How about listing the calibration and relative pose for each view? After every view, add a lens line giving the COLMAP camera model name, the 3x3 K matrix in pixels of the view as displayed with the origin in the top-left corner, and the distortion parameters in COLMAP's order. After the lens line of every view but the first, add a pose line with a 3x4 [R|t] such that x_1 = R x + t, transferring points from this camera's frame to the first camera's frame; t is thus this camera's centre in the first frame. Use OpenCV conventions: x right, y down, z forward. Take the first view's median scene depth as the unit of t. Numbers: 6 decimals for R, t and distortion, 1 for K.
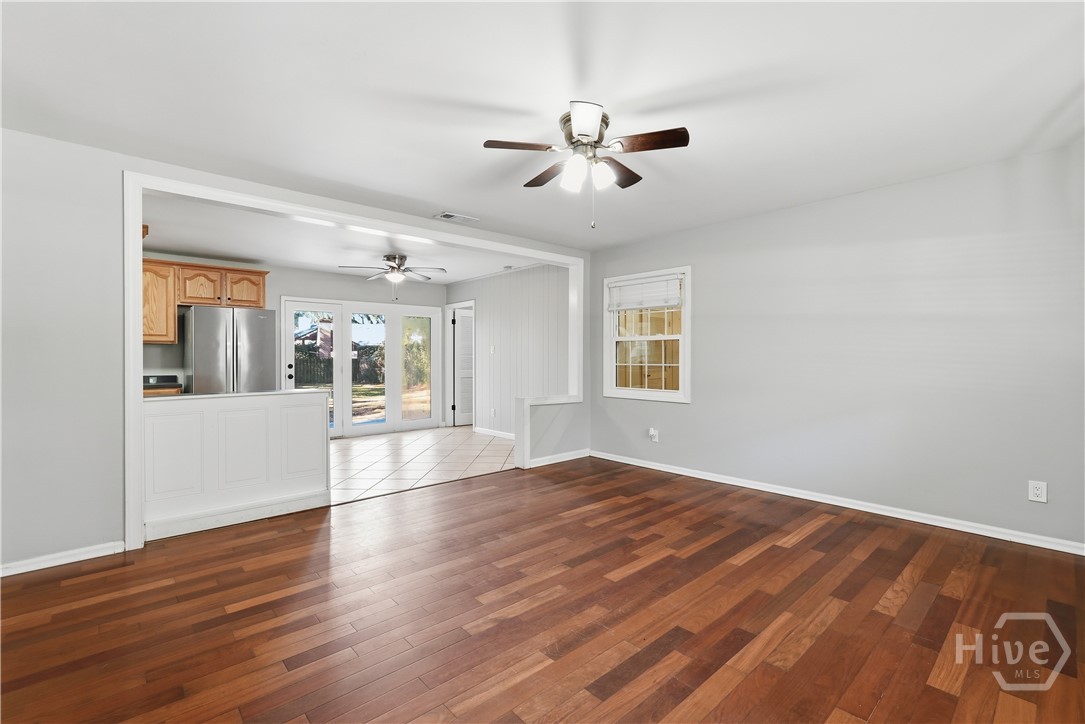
lens RADIAL K [[484.6, 0, 542.5], [0, 484.6, 362.0], [0, 0, 1]] dist [-0.000293, -0.000045]
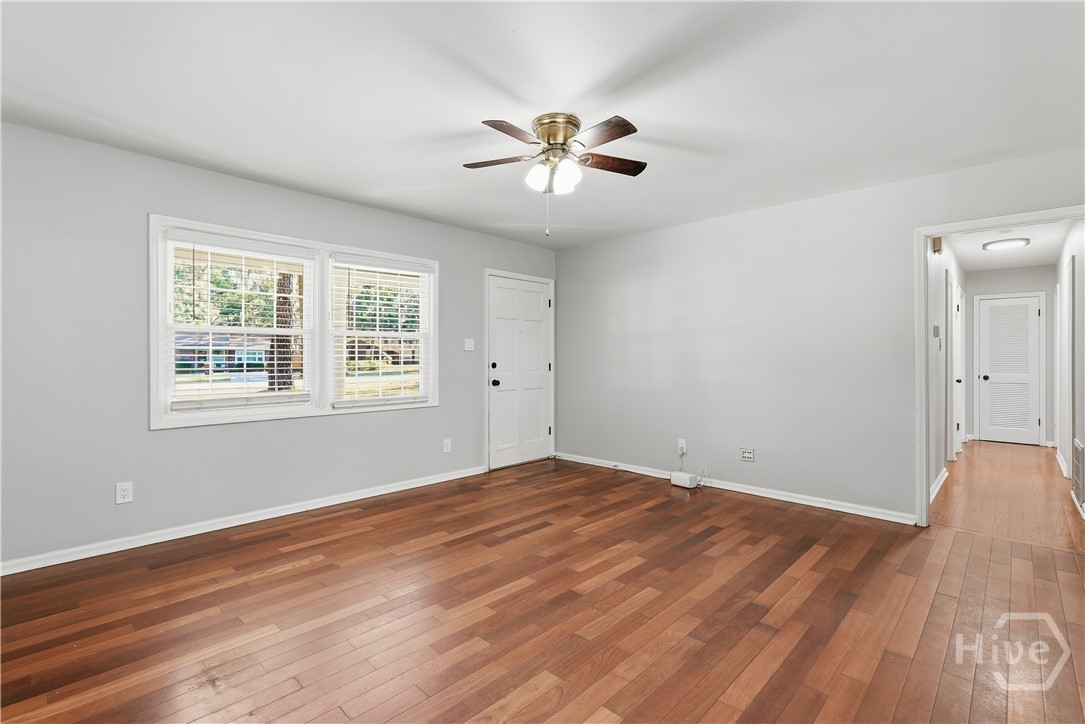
lens RADIAL K [[502.8, 0, 542.5], [0, 502.8, 362.0], [0, 0, 1]] dist [-0.001243, -0.000034]
pose [[-0.997237, 0.003072, -0.074222, 0.227201], [0.002238, 0.999933, 0.011319, -0.012417], [0.074251, 0.011122, -0.997178, 2.433437]]
